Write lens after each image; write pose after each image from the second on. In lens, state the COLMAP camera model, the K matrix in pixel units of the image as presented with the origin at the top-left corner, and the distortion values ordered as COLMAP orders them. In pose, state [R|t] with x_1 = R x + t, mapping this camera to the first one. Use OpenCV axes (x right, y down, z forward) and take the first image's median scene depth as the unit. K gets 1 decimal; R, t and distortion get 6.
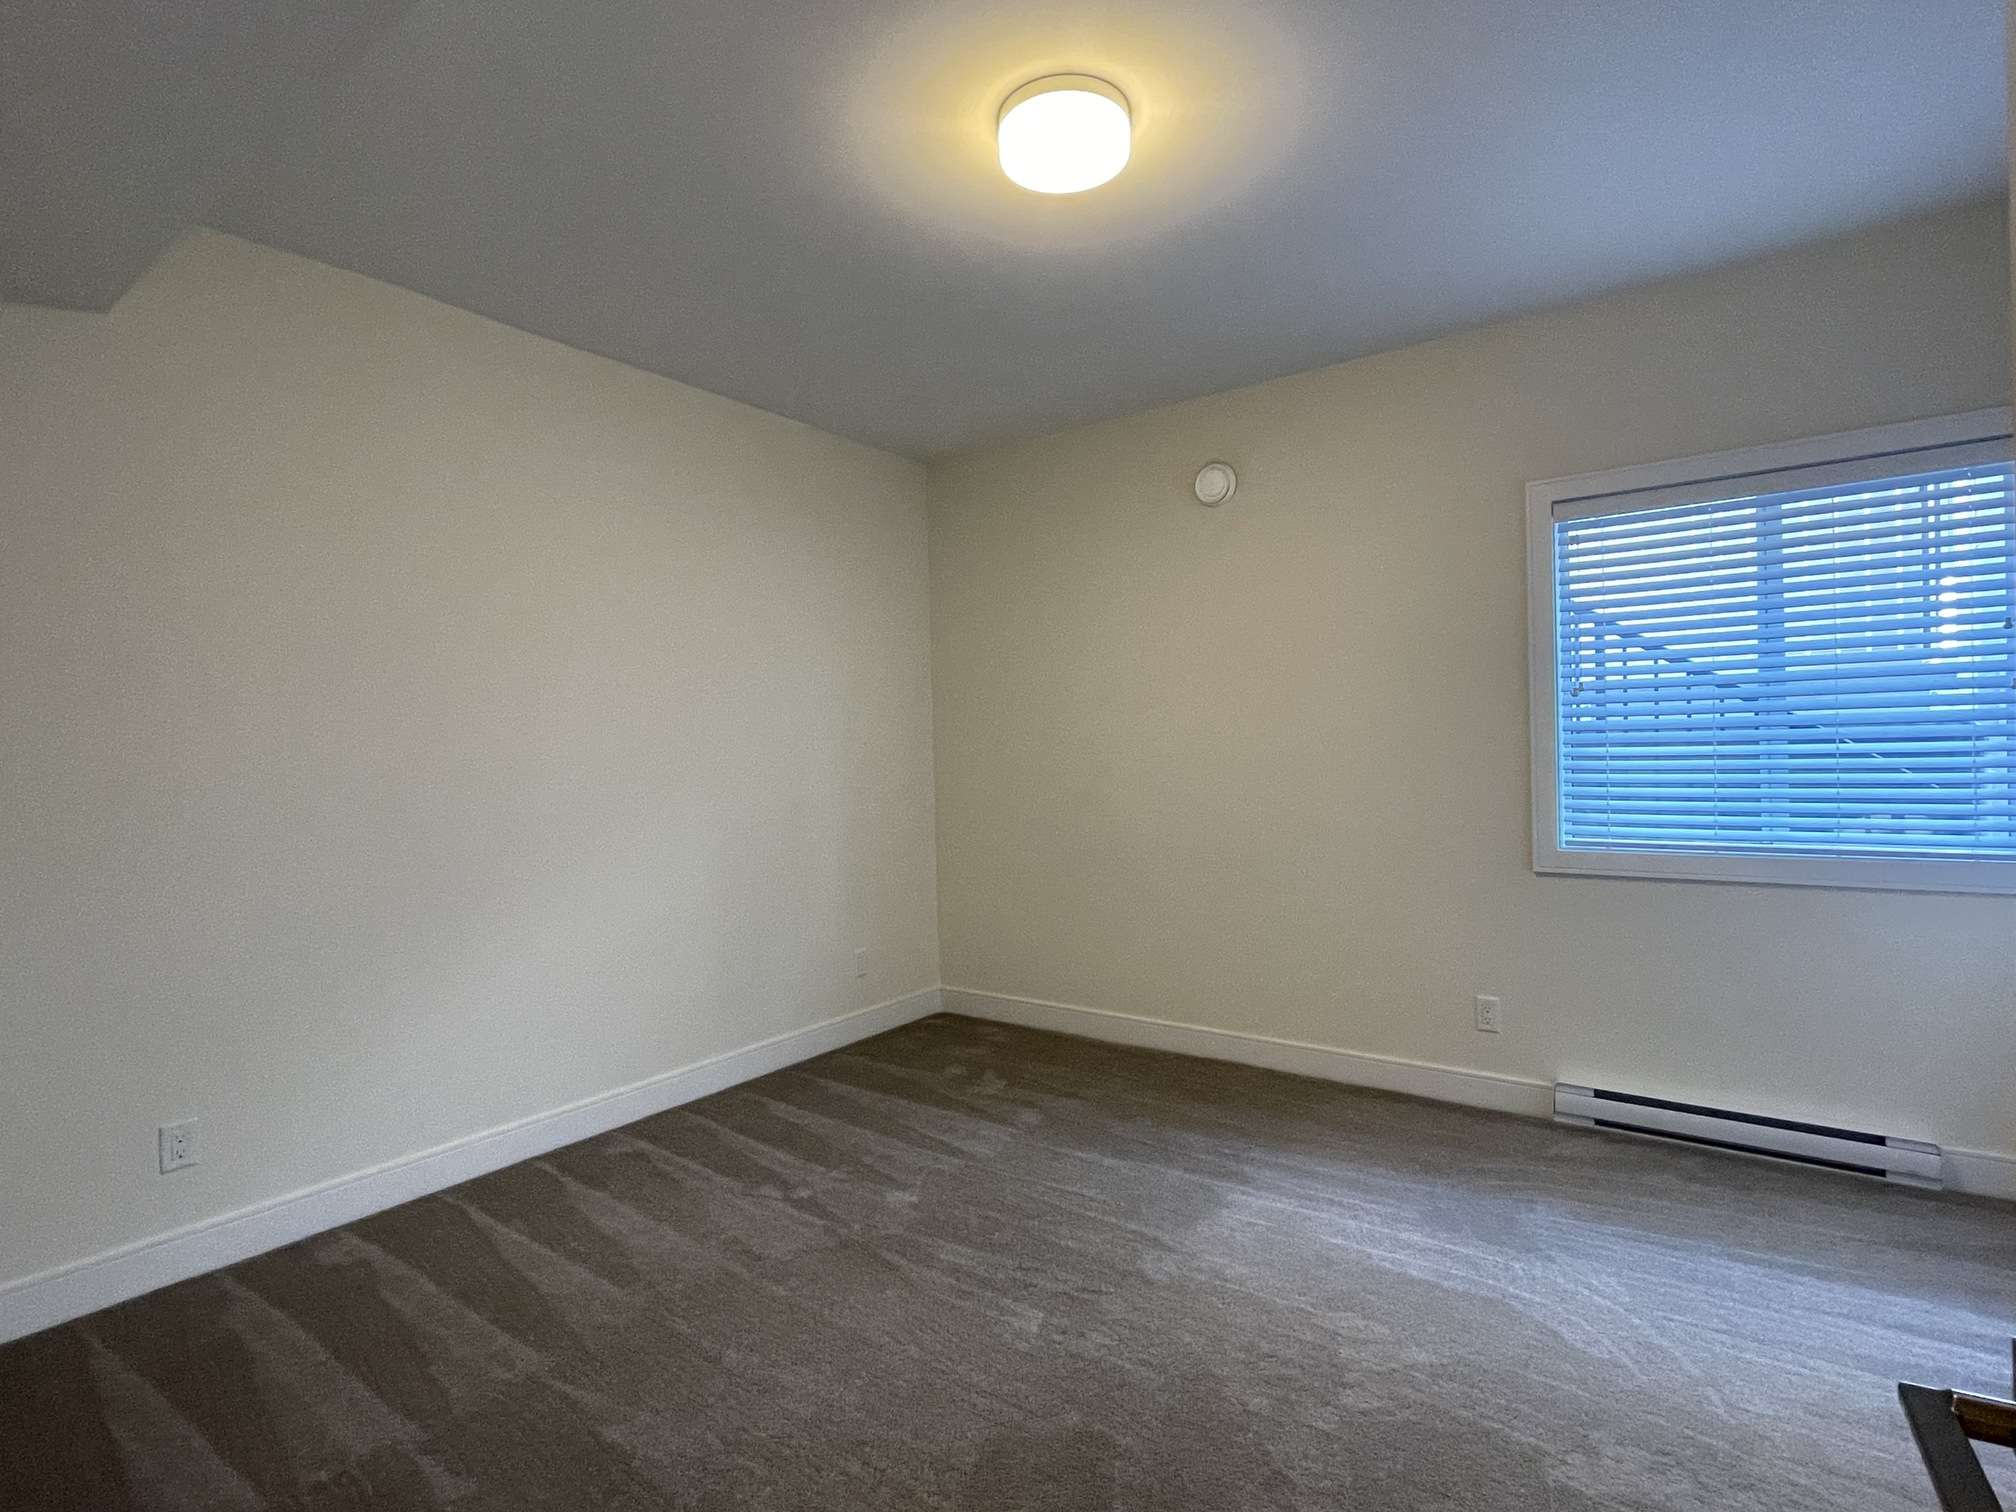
lens RADIAL K [[993.4, 0, 1002.4], [0, 993.4, 753.1], [0, 0, 1]] dist [0.000270, 0.000957]
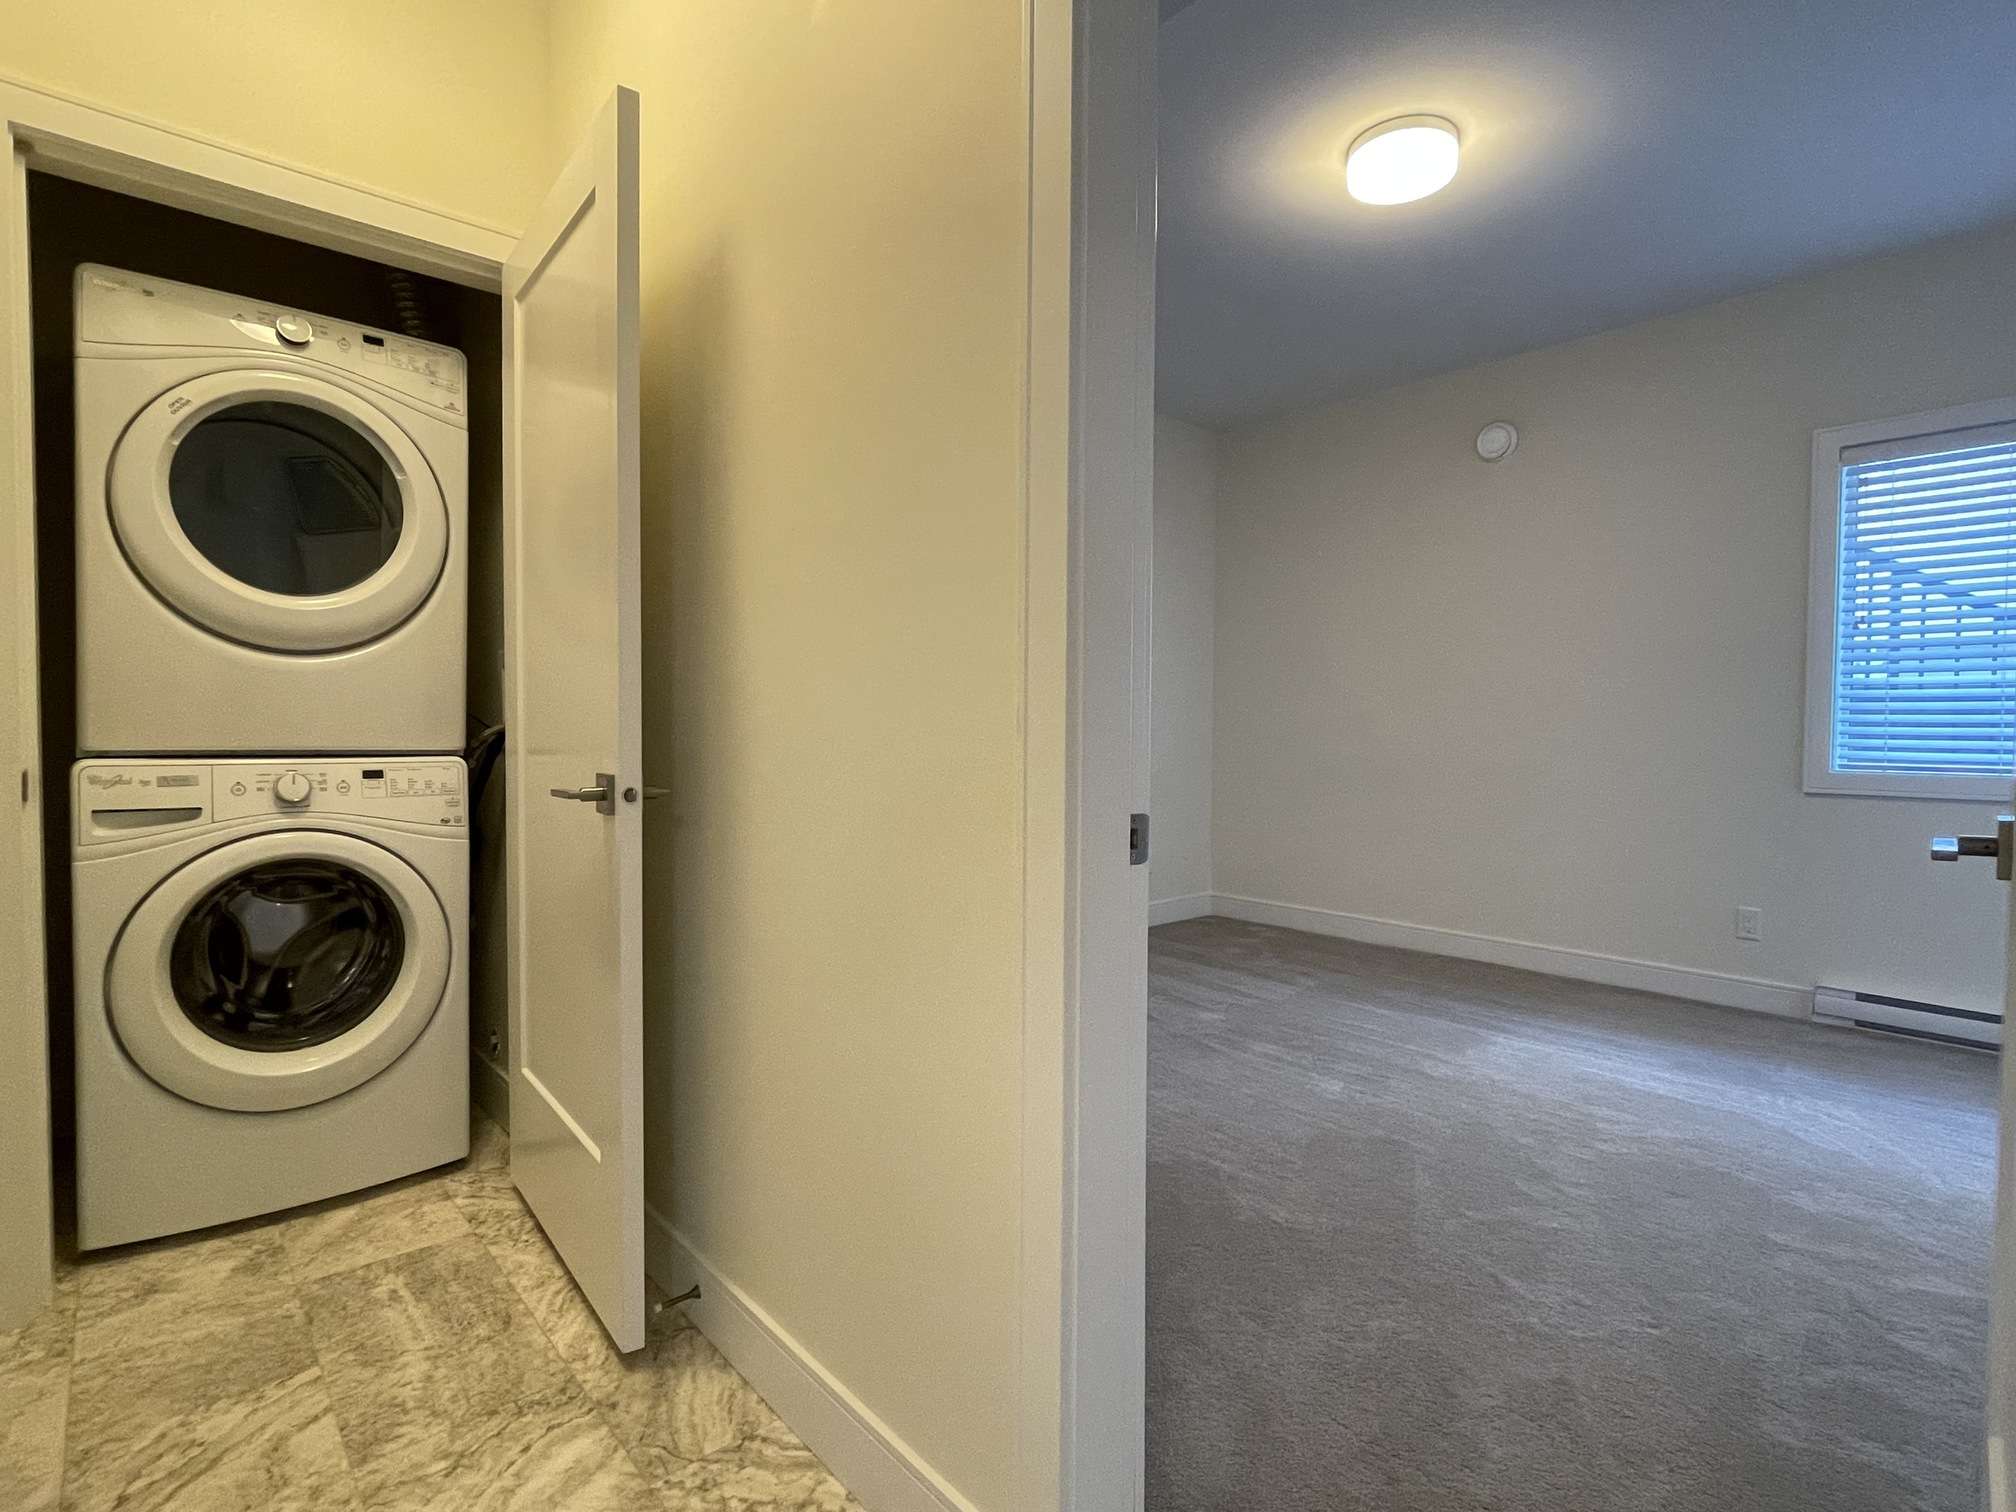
lens RADIAL K [[993.4, 0, 1008.5], [0, 993.4, 753.7], [0, 0, 1]] dist [0.000270, 0.000957]
pose [[0.978276, 0.038105, -0.203774, -0.101695], [-0.033419, 0.999093, 0.026391, 0.084709], [0.204594, -0.019008, 0.978662, -0.256248]]
